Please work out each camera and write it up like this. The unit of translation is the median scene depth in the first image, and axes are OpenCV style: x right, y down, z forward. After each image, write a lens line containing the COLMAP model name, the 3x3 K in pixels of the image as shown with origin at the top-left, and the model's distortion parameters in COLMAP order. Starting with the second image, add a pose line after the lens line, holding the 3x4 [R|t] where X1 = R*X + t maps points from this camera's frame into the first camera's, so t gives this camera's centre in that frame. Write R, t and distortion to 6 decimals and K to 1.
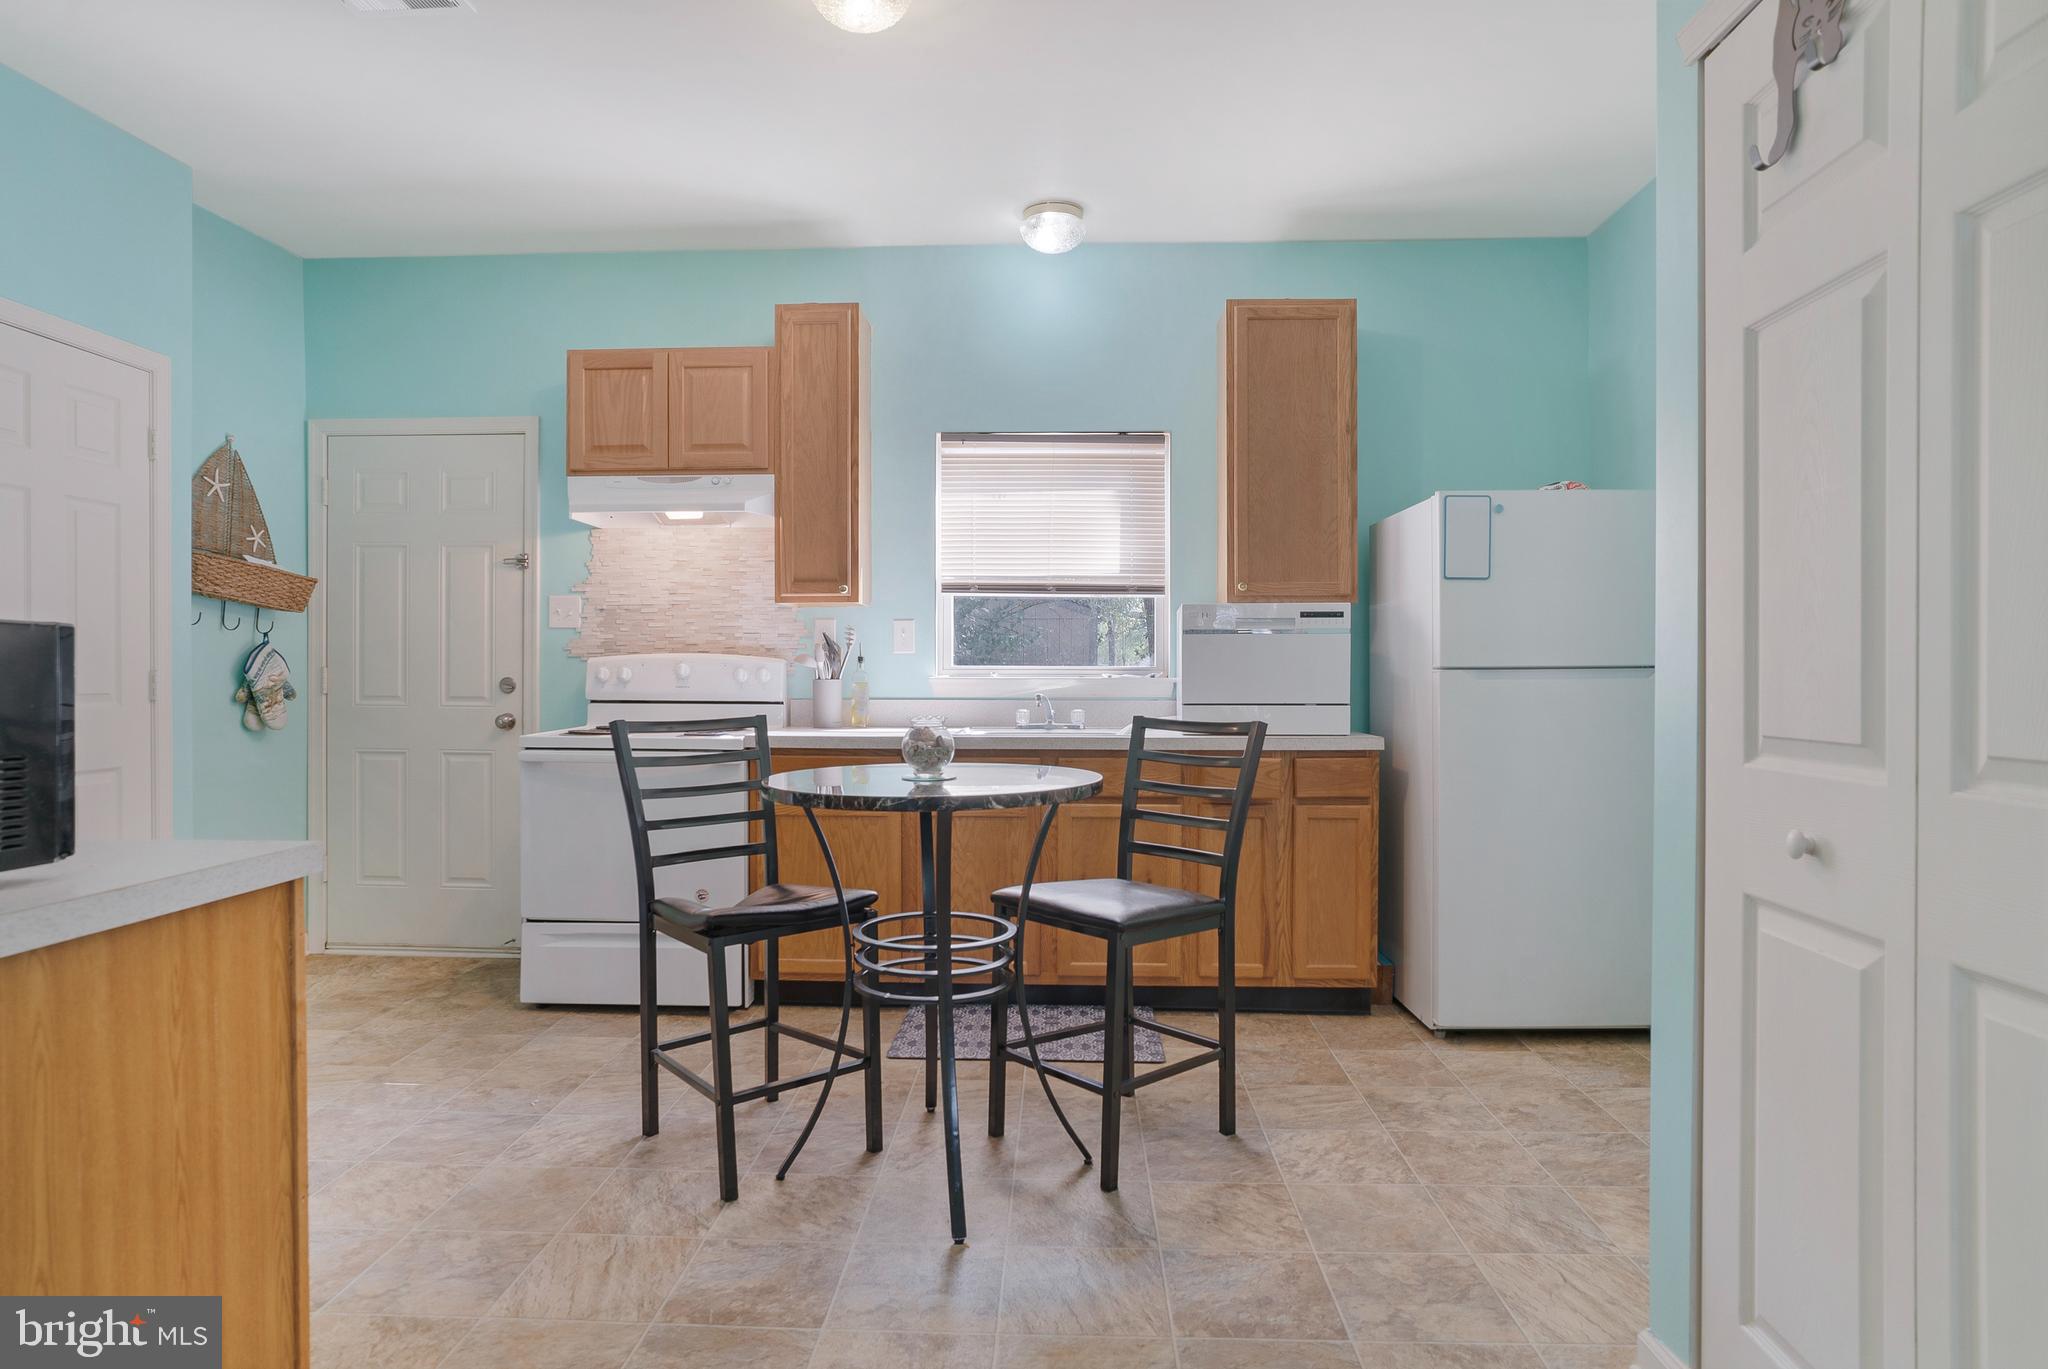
lens RADIAL K [[1155.7, 0, 1024.0], [0, 1155.7, 684.5], [0, 0, 1]] dist [-0.030003, 0.050524]
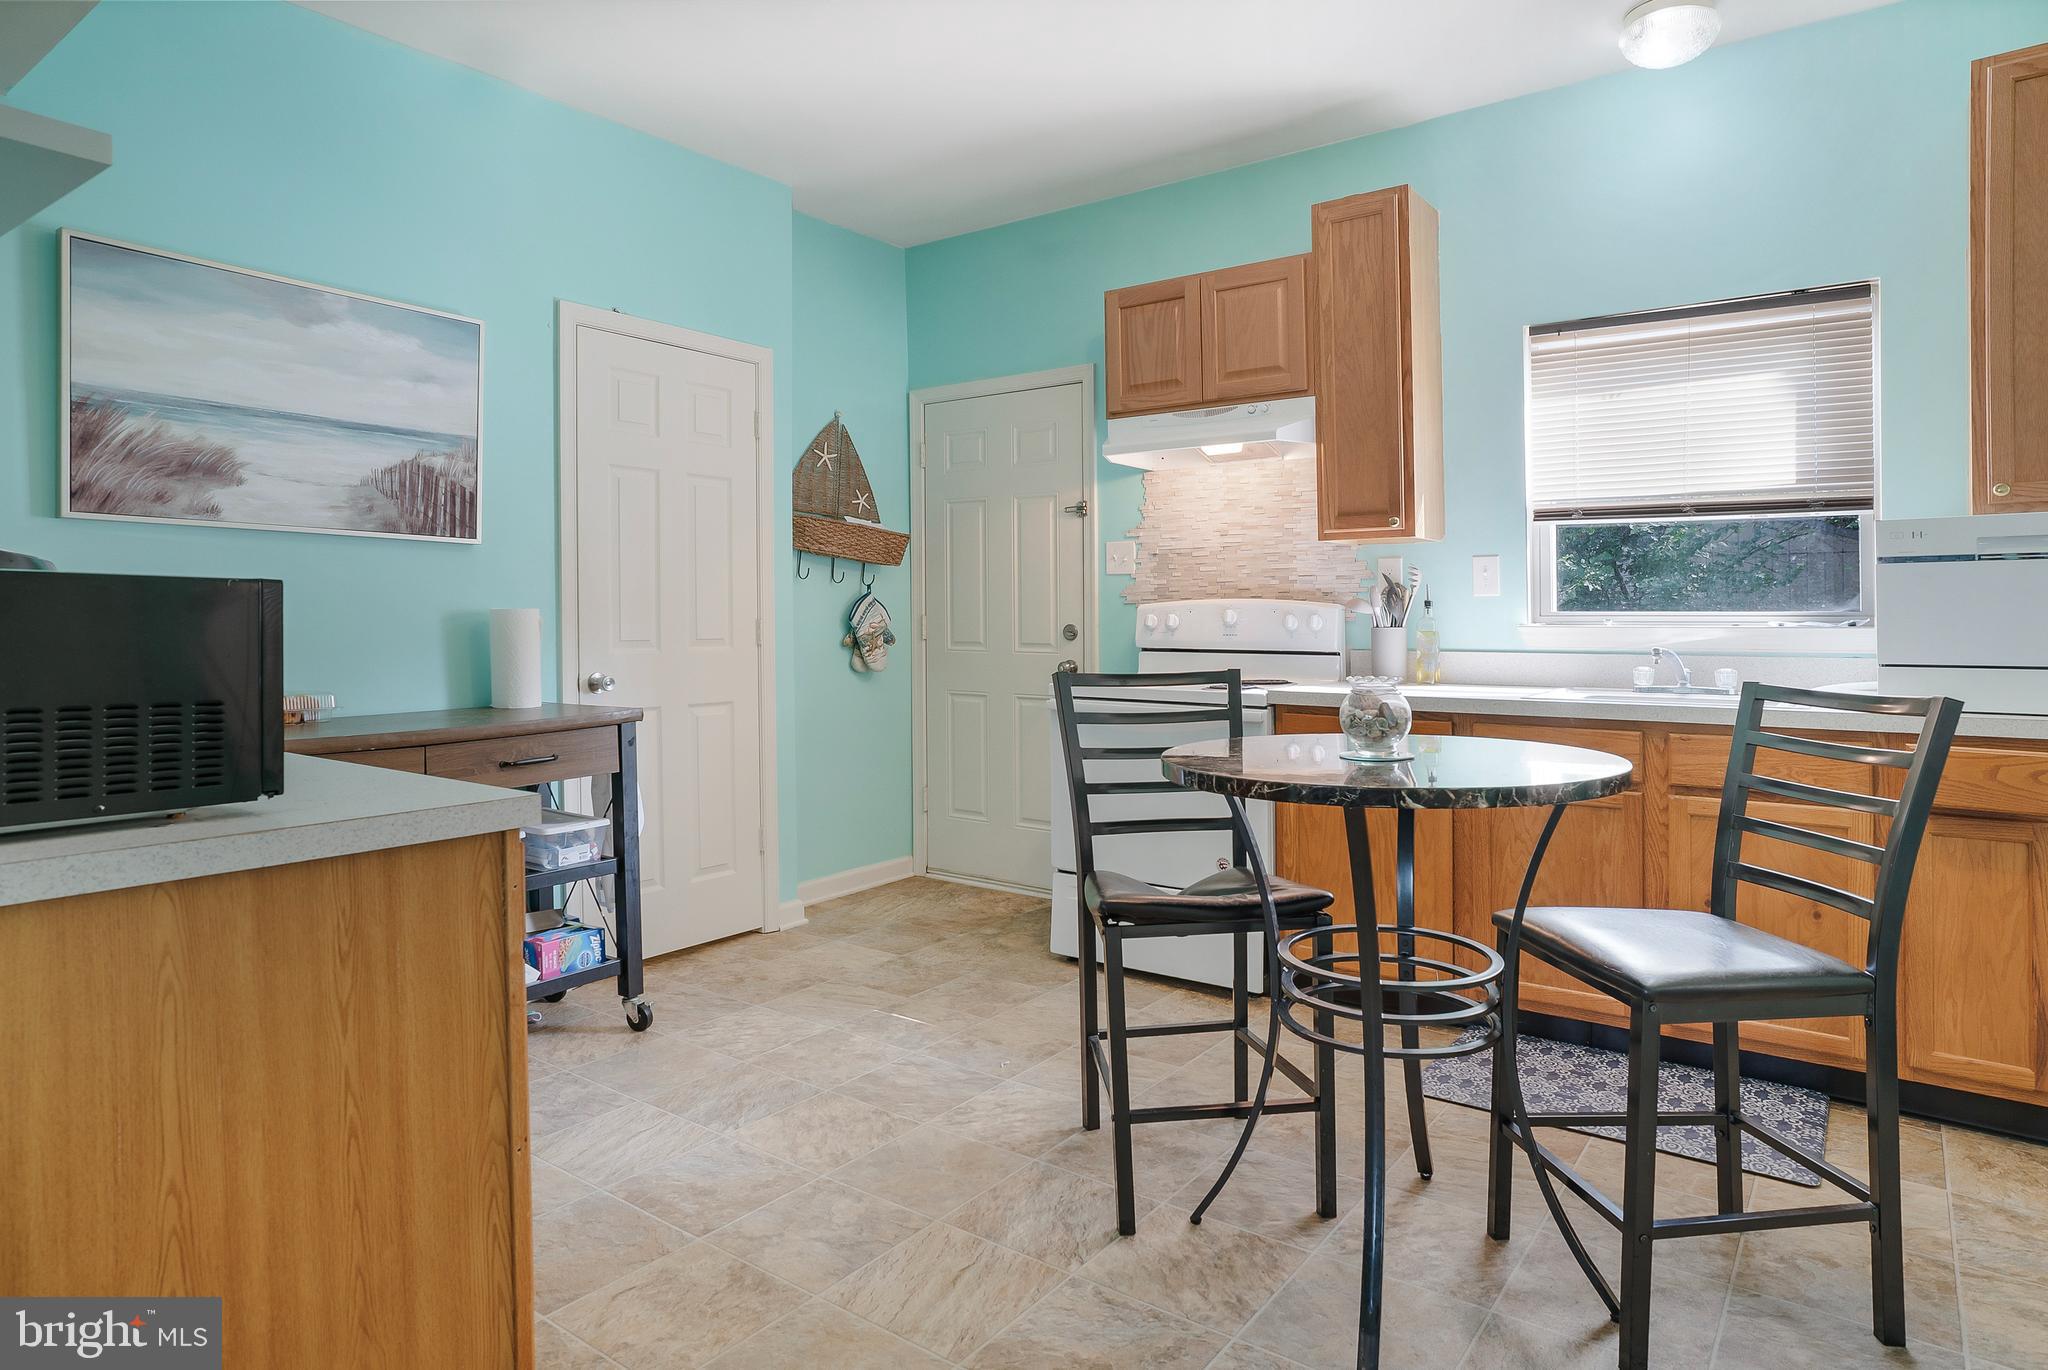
lens RADIAL K [[1176.8, 0, 1017.0], [0, 1176.8, 614.1], [0, 0, 1]] dist [-0.028797, 0.028623]
pose [[0.831056, -0.003798, -0.556175, 0.100038], [-0.003846, 0.999914, -0.012575, -0.002566], [0.556175, 0.012590, 0.830970, 0.133238]]
